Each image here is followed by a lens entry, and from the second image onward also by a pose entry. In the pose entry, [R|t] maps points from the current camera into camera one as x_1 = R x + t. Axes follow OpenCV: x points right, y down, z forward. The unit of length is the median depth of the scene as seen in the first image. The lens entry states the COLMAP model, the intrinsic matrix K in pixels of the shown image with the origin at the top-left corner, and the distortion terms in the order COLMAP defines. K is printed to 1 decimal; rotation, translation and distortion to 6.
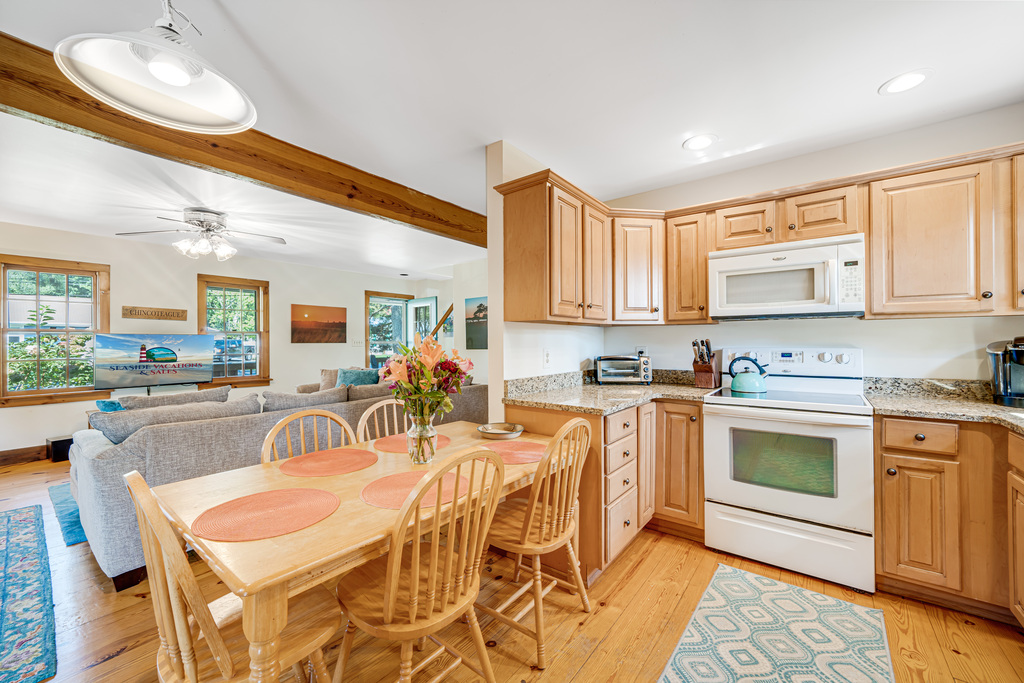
lens RADIAL K [[398.1, 0, 507.3], [0, 398.1, 338.1], [0, 0, 1]] dist [-0.015961, 0.001554]
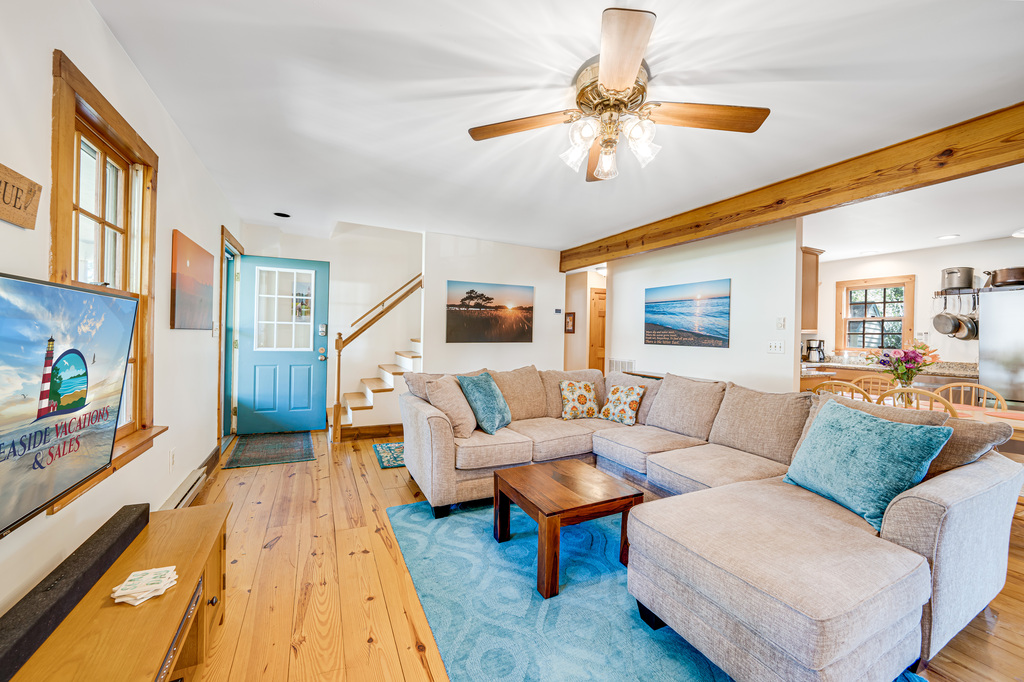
lens RADIAL K [[398.1, 0, 520.3], [0, 398.1, 334.0], [0, 0, 1]] dist [-0.015961, 0.001554]
pose [[0.400326, 0.016937, 0.916216, -1.780442], [-0.029744, 0.999543, -0.005481, 0.020952], [-0.915890, -0.025058, 0.400646, 1.257491]]
